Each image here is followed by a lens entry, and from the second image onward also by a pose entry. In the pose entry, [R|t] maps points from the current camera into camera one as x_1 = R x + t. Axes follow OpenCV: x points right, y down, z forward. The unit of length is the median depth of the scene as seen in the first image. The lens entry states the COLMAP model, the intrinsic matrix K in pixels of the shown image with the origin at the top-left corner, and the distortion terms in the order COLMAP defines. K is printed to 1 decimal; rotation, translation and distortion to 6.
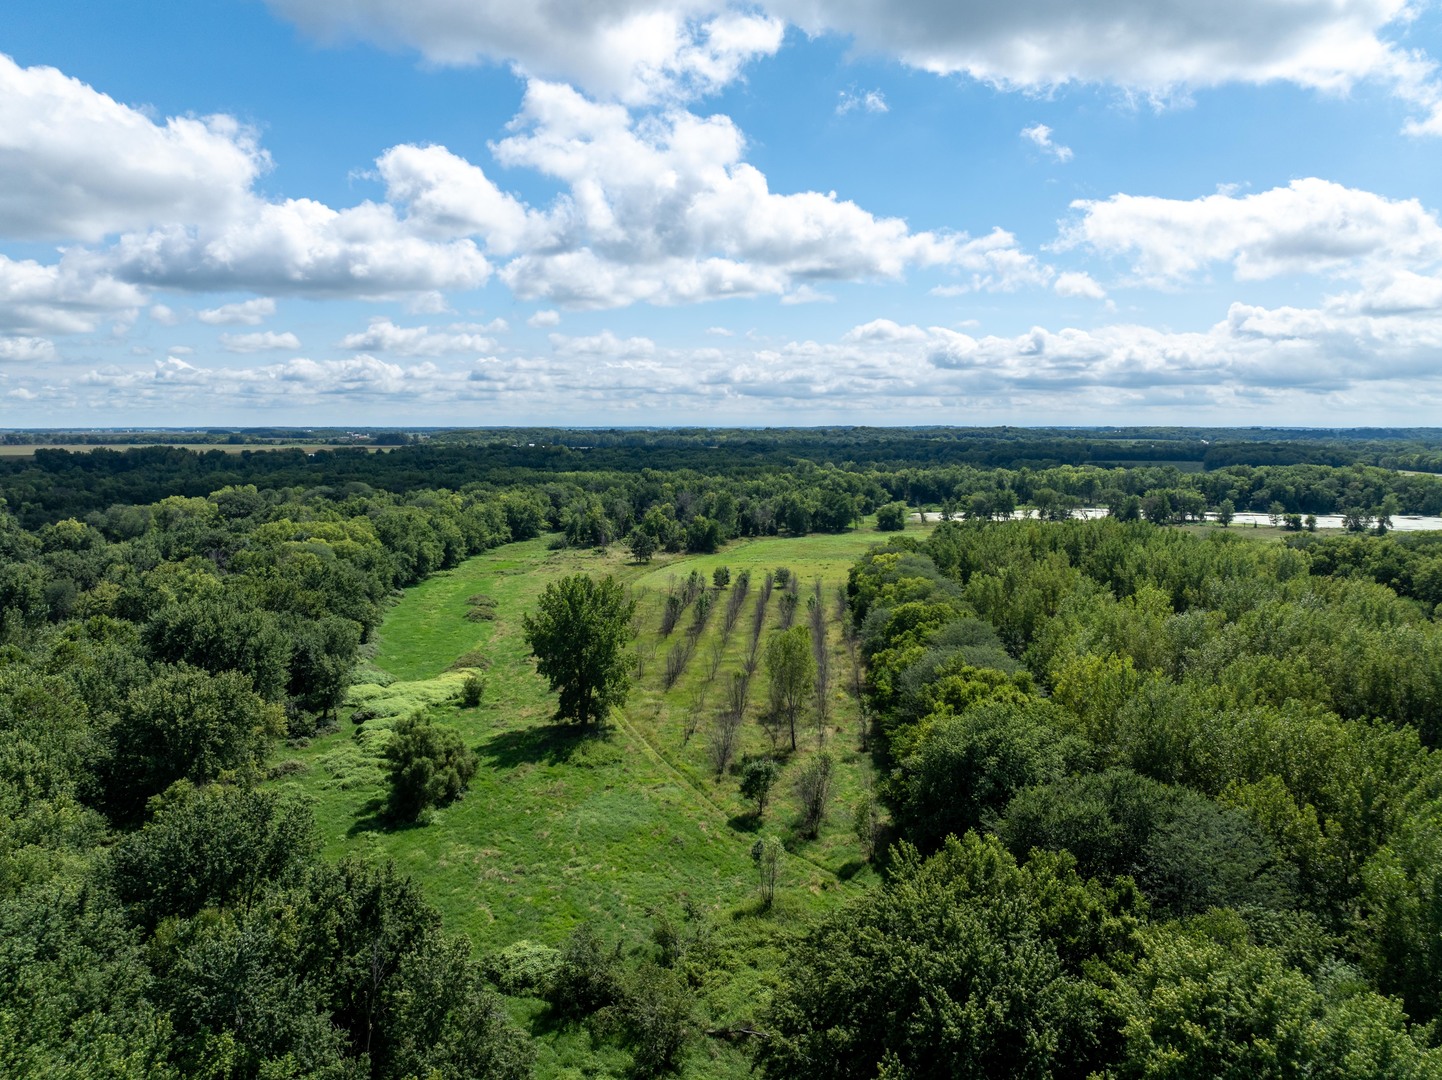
lens RADIAL K [[1012.8, 0, 721.0], [0, 1012.8, 540.0], [0, 0, 1]] dist [-0.039558, 0.004557]
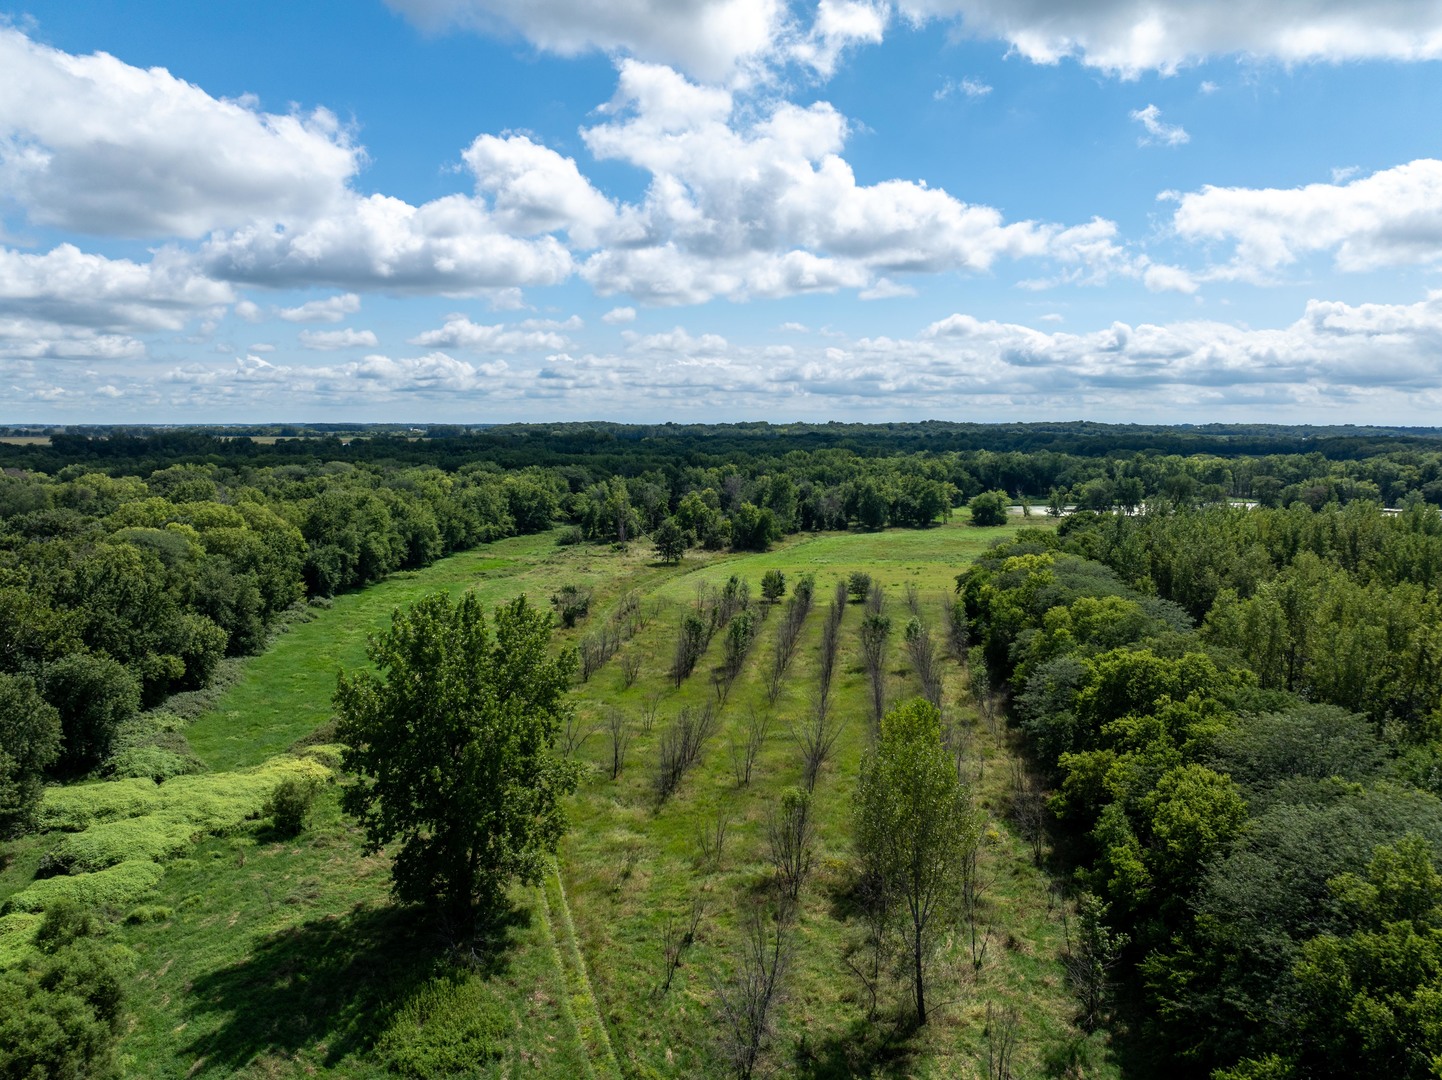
lens RADIAL K [[1012.8, 0, 721.0], [0, 1012.8, 540.0], [0, 0, 1]] dist [-0.039558, 0.004557]
pose [[0.998144, 0.008968, -0.060239, 0.005227], [-0.008895, 0.999959, 0.001483, 0.003507], [0.060250, -0.000945, 0.998183, 0.241946]]
